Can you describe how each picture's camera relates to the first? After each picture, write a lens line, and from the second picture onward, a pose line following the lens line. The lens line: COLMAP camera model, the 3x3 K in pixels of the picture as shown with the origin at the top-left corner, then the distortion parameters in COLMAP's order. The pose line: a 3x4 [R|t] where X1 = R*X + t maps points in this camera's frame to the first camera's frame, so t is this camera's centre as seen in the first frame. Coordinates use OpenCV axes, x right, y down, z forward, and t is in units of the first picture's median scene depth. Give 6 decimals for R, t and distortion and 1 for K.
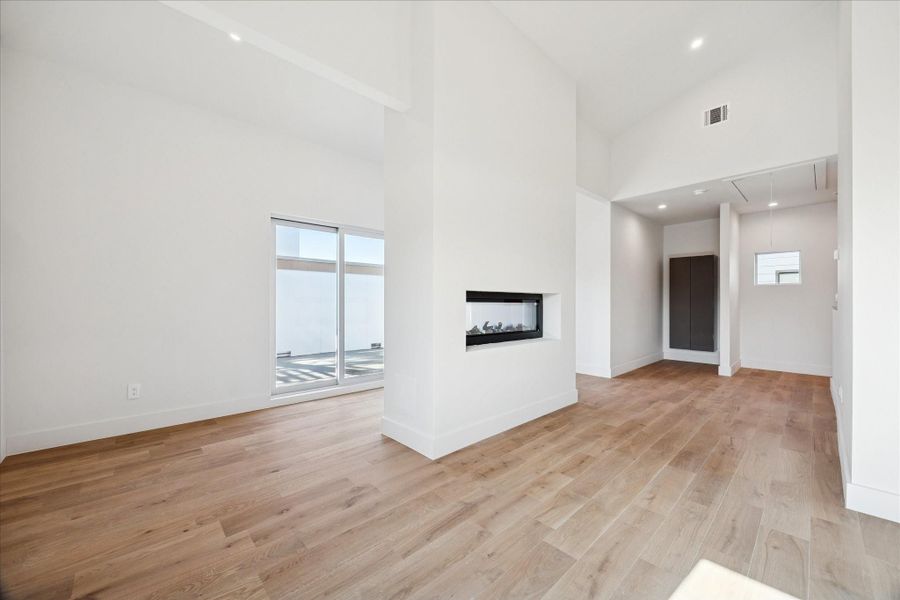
lens RADIAL K [[343.1, 0, 453.6], [0, 343.1, 299.7], [0, 0, 1]] dist [0.002236, -0.003341]
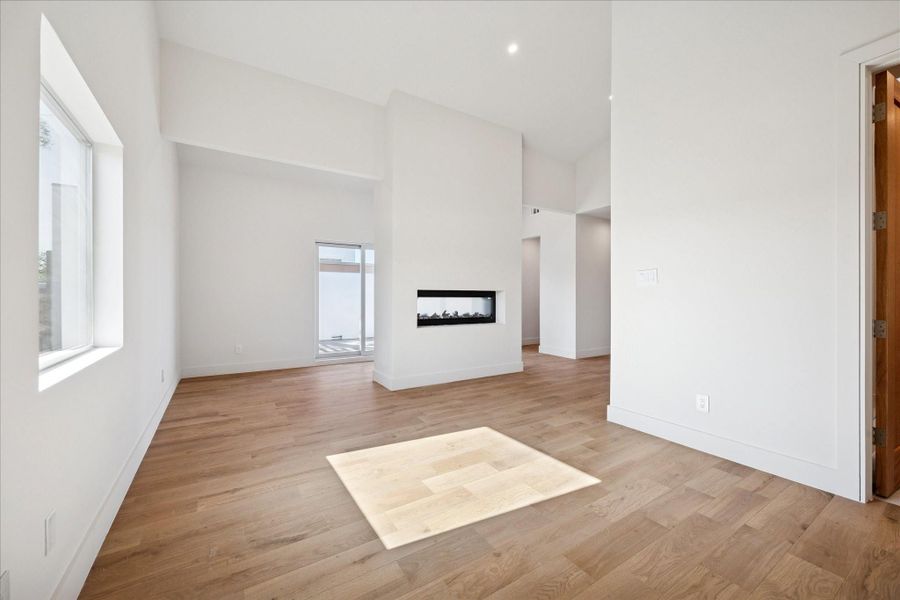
lens RADIAL K [[349.7, 0, 453.6], [0, 349.7, 297.6], [0, 0, 1]] dist [-0.001497, -0.000098]
pose [[0.981045, -0.002813, -0.193761, 0.536374], [0.004964, 0.999931, 0.010617, -0.008520], [0.193718, -0.011378, 0.980991, -0.584240]]
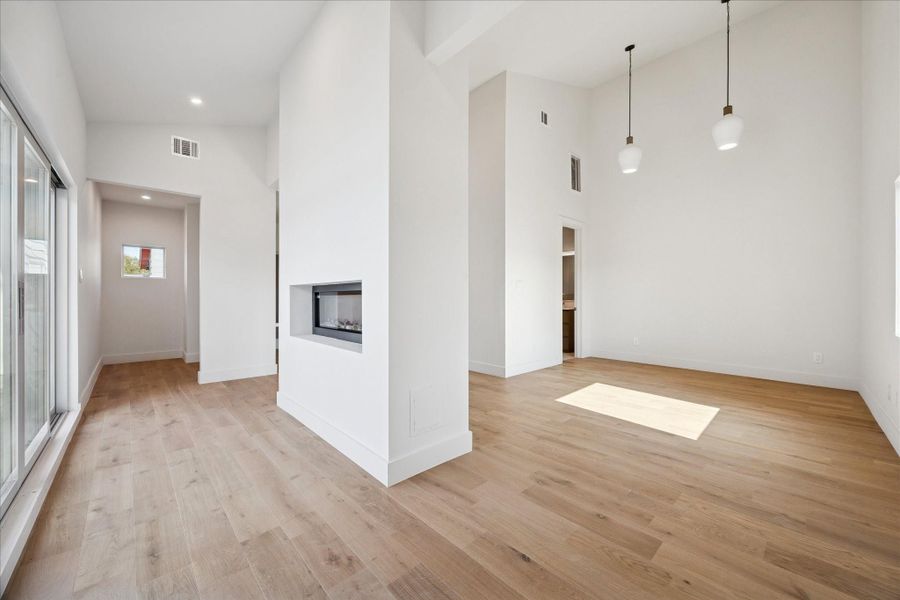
lens RADIAL K [[343.1, 0, 453.6], [0, 343.1, 299.7], [0, 0, 1]] dist [0.002236, -0.003341]
pose [[0.007185, -0.005635, 0.999958, -1.007676], [-0.011917, 0.999913, 0.005720, 0.013493], [-0.999903, -0.011957, 0.007117, 0.986675]]
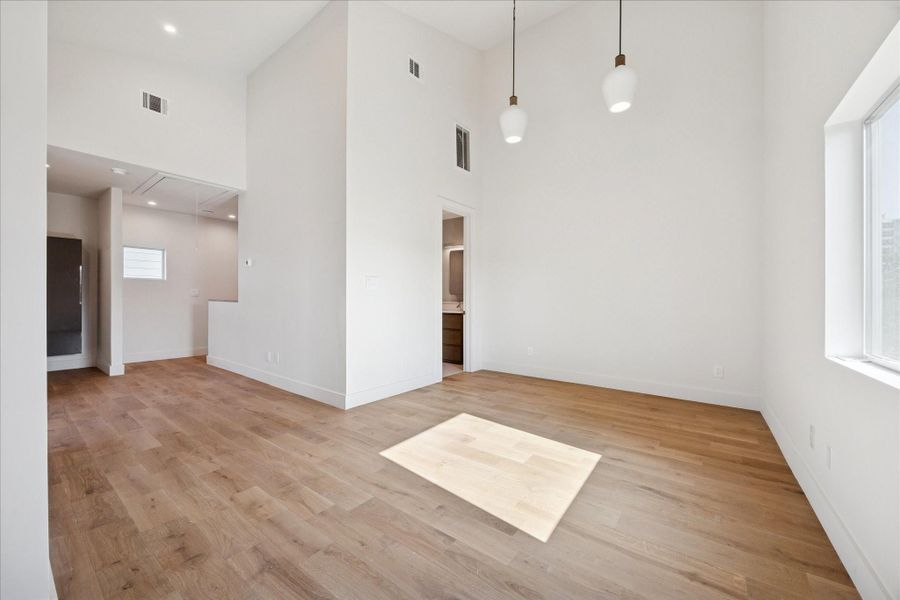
lens RADIAL K [[346.7, 0, 450.0], [0, 346.7, 300.0], [0, 0, 1]] dist [0.000942, 0.000016]
pose [[-0.157607, -0.003615, 0.987495, -0.555289], [-0.016360, 0.999866, 0.001050, 0.005964], [-0.987366, -0.015990, -0.157645, 0.533338]]
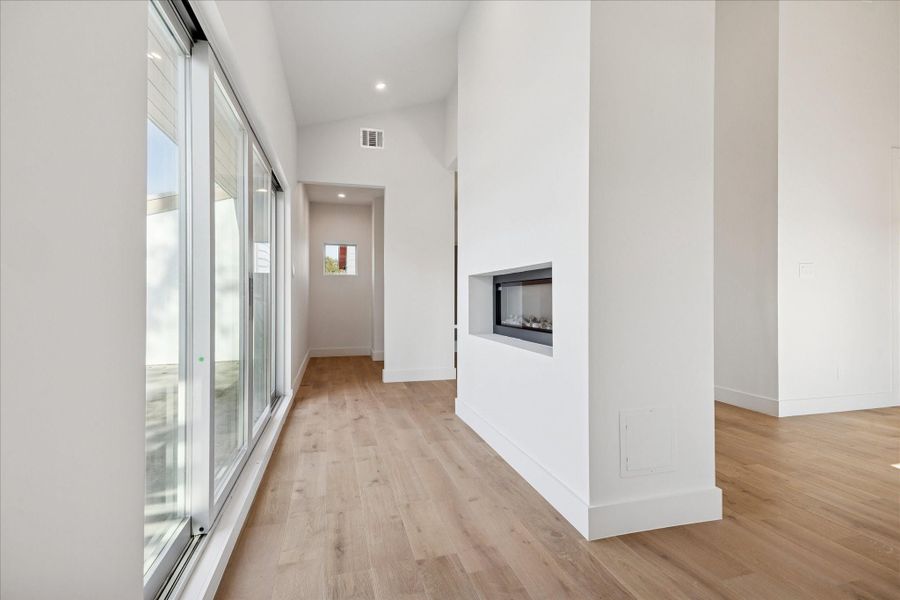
lens RADIAL K [[428.4, 0, 454.5], [0, 428.4, 299.4], [0, 0, 1]] dist [0.008668, -0.000456]
pose [[0.468951, -0.000734, 0.883224, -0.967866], [-0.007844, 0.999957, 0.004995, 0.041830], [-0.883189, -0.009271, 0.468925, 1.001954]]
